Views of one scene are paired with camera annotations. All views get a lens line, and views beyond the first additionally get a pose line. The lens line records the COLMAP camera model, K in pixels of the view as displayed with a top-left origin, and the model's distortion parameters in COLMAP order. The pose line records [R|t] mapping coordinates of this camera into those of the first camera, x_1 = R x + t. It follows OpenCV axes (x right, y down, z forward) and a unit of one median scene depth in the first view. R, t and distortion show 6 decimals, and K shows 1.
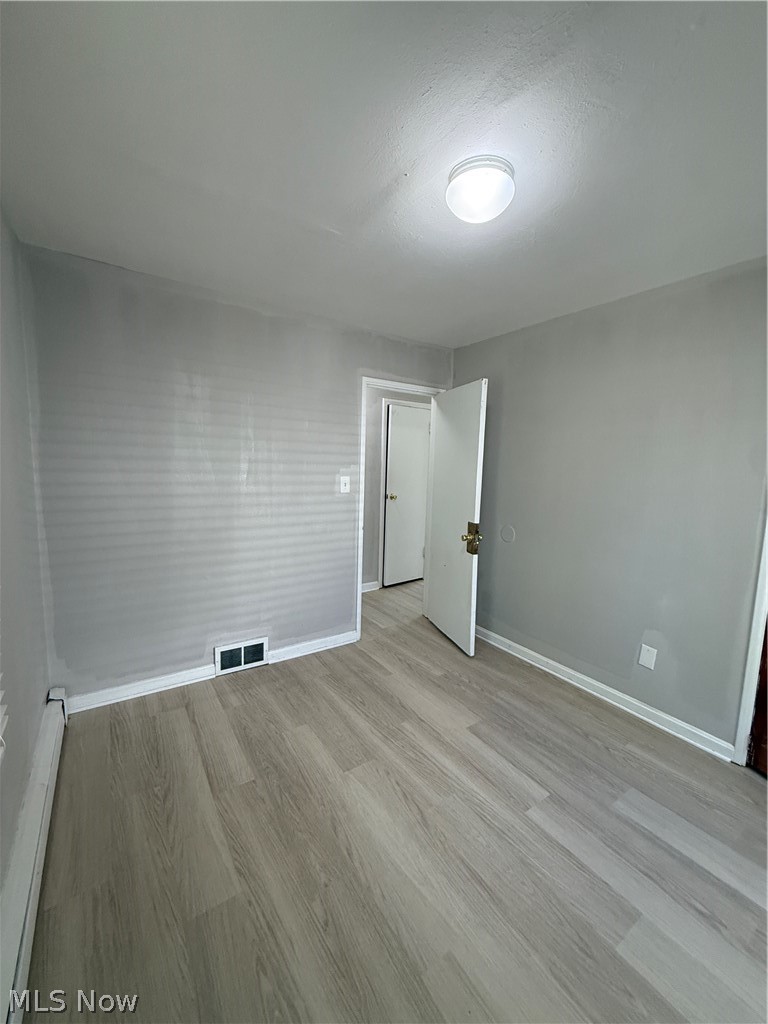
lens RADIAL K [[407.7, 0, 385.8], [0, 407.7, 511.1], [0, 0, 1]] dist [0.001774, 0.000325]
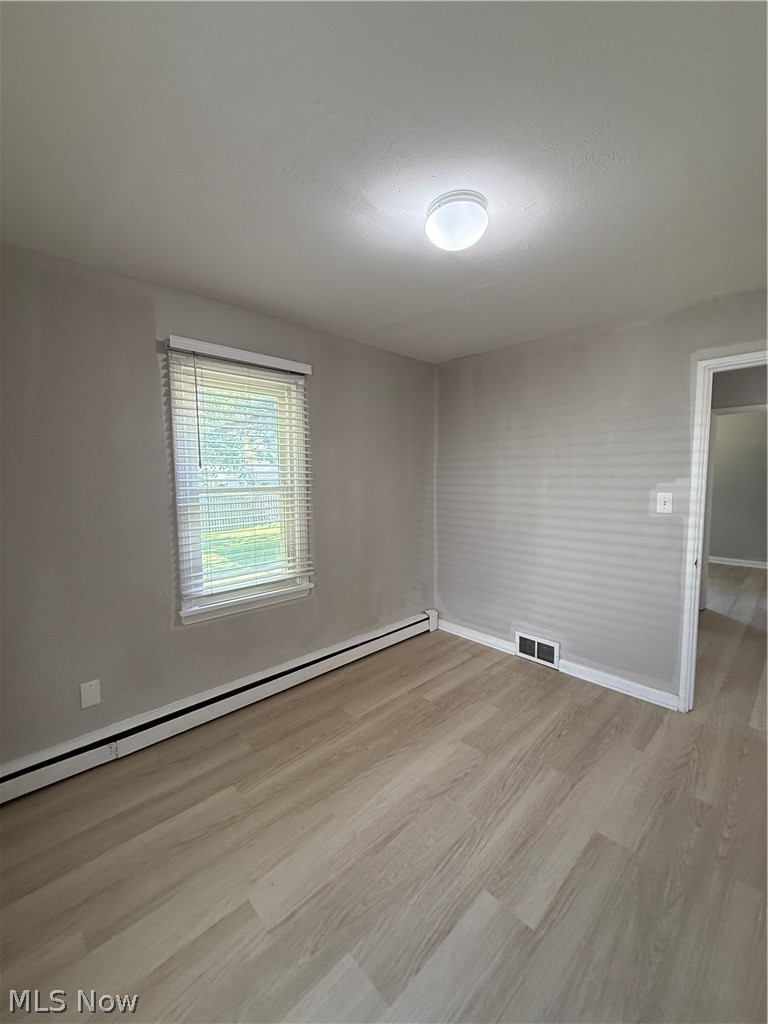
lens RADIAL K [[407.7, 0, 384.5], [0, 407.7, 512.7], [0, 0, 1]] dist [0.001774, 0.000325]
pose [[0.162540, 0.058584, -0.984961, 0.702311], [-0.110072, 0.993082, 0.040903, -0.021114], [0.980543, 0.101768, 0.167864, 0.380138]]
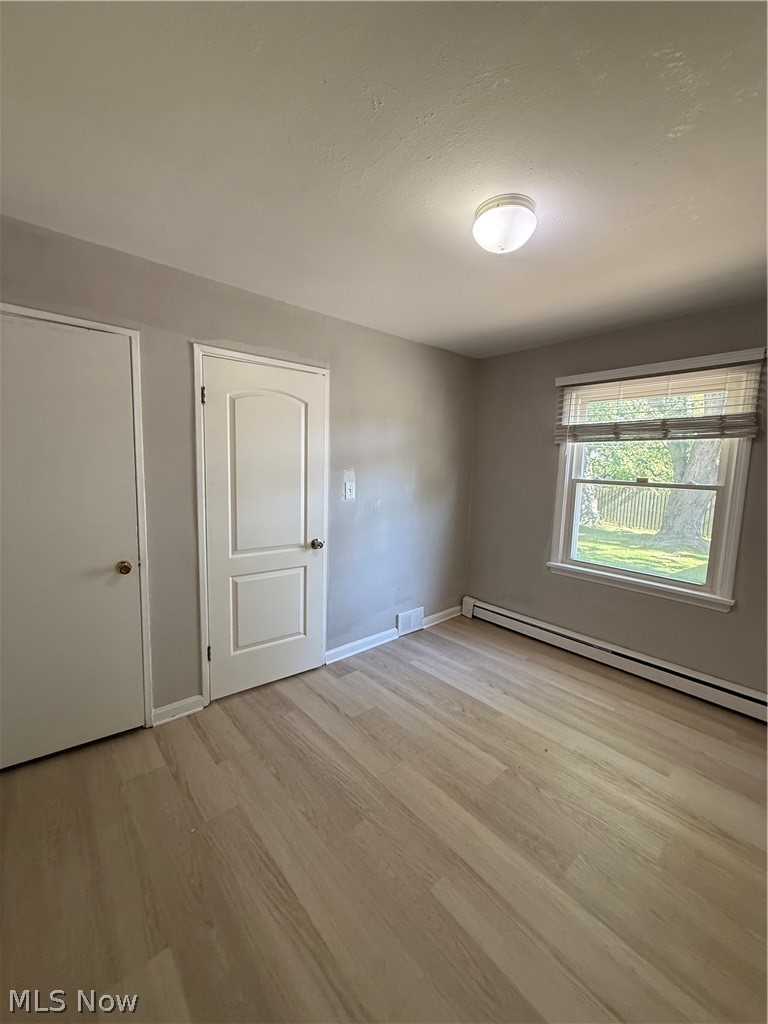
lens RADIAL K [[407.7, 0, 384.9], [0, 407.7, 512.3], [0, 0, 1]] dist [0.001774, 0.000325]
pose [[-0.992411, -0.039268, -0.116525, 0.106312], [-0.063854, 0.974424, 0.215456, -0.117312], [0.105084, 0.221262, -0.969536, 1.059803]]
